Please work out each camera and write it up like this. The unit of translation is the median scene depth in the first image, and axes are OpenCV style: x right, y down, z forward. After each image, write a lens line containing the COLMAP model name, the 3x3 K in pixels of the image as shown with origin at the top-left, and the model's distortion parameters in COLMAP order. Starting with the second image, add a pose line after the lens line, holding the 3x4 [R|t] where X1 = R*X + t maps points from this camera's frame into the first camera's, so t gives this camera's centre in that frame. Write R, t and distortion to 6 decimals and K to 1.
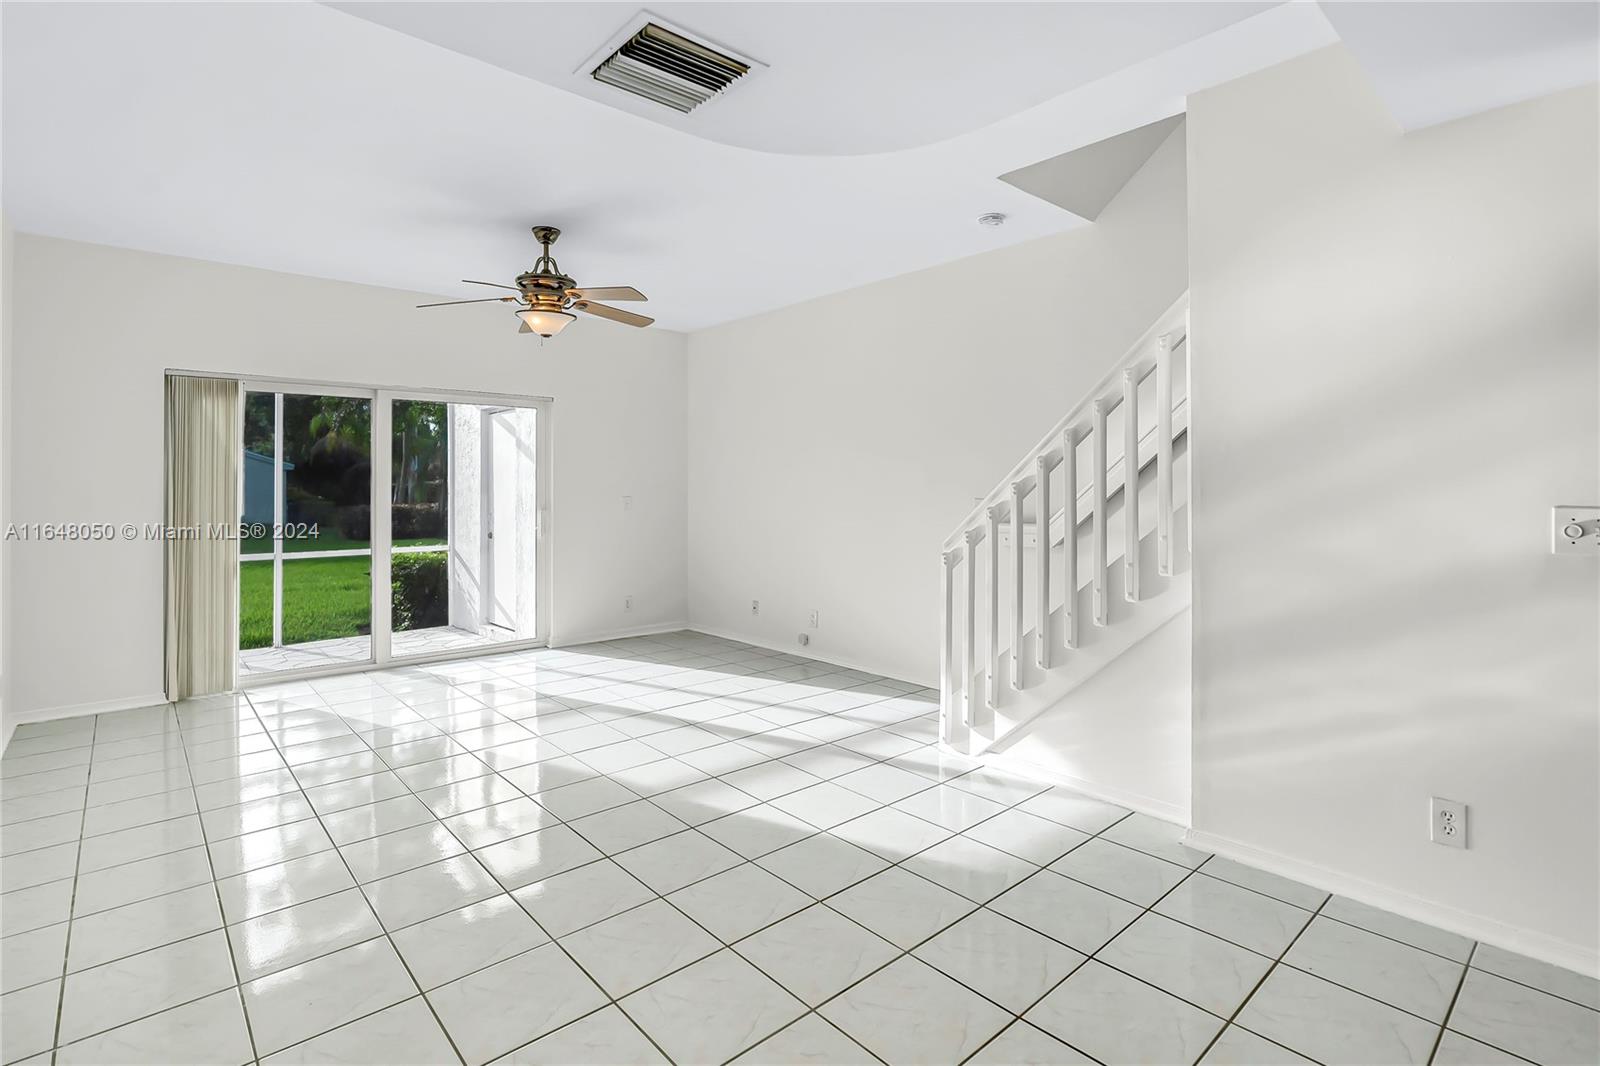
lens RADIAL K [[766.8, 0, 760.2], [0, 766.8, 504.5], [0, 0, 1]] dist [0.014485, 0.001871]
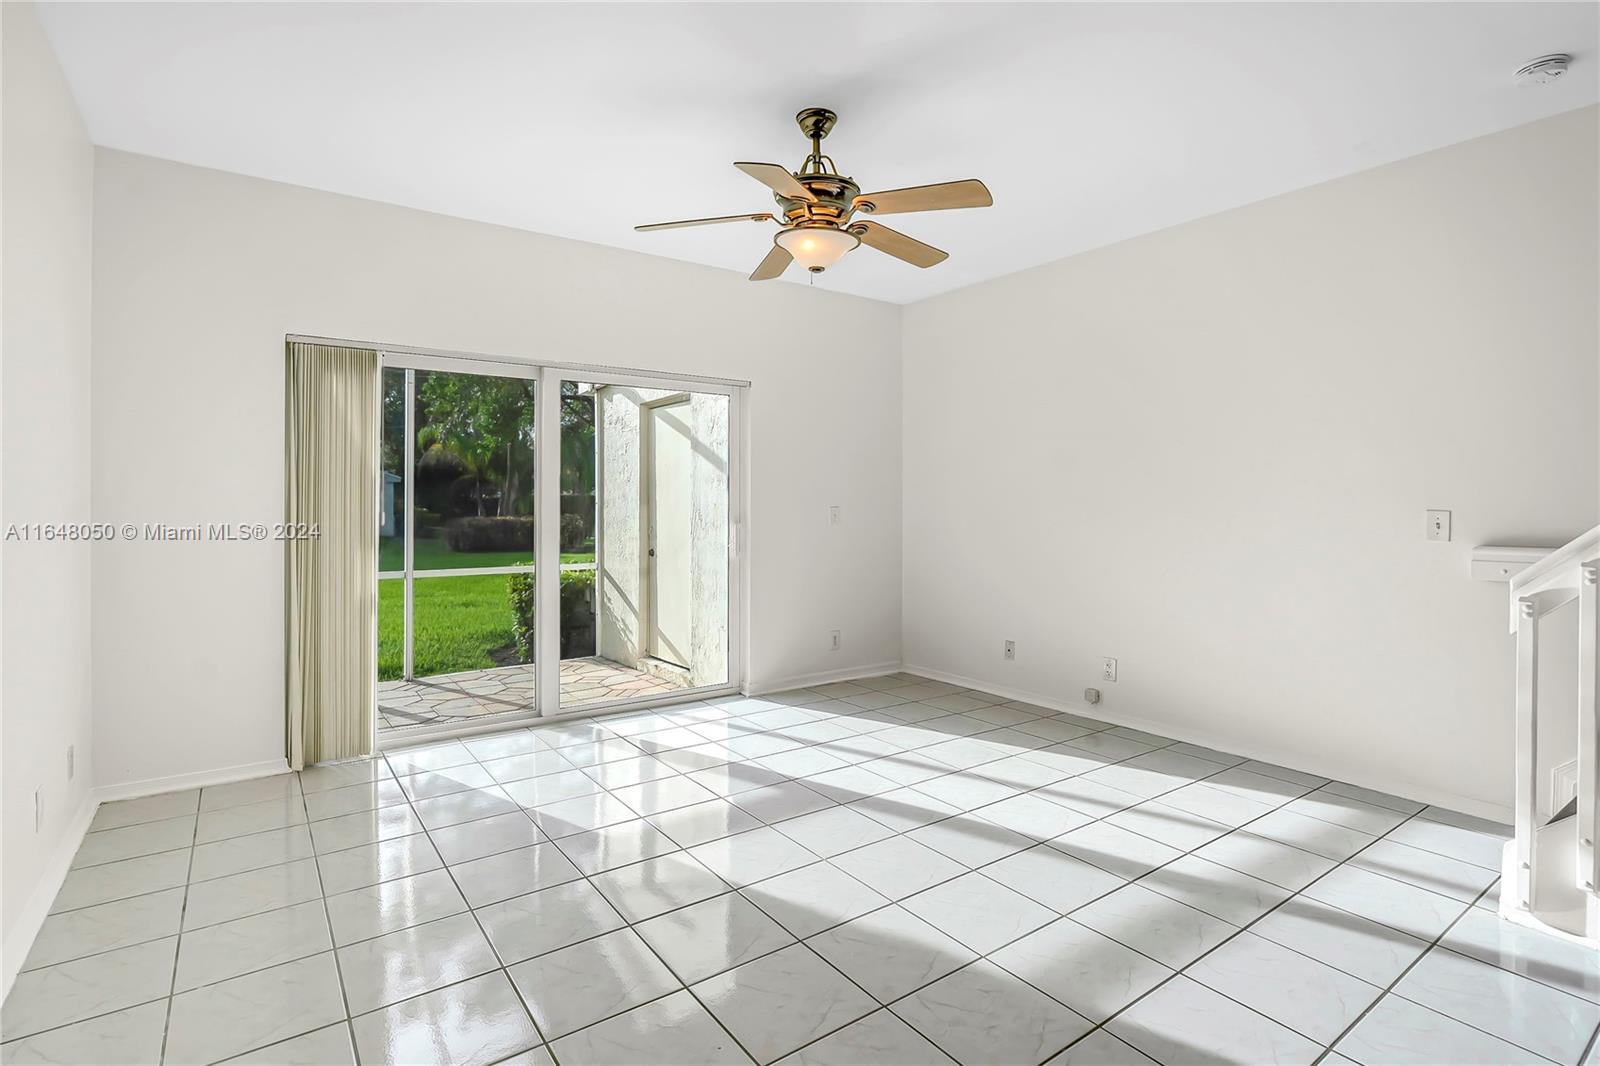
lens RADIAL K [[766.8, 0, 806.0], [0, 766.8, 527.9], [0, 0, 1]] dist [0.014485, 0.001871]
pose [[0.998393, 0.007655, -0.056141, -0.180420], [-0.007040, 0.999913, 0.011133, 0.003245], [0.056222, -0.010719, 0.998361, 0.225332]]
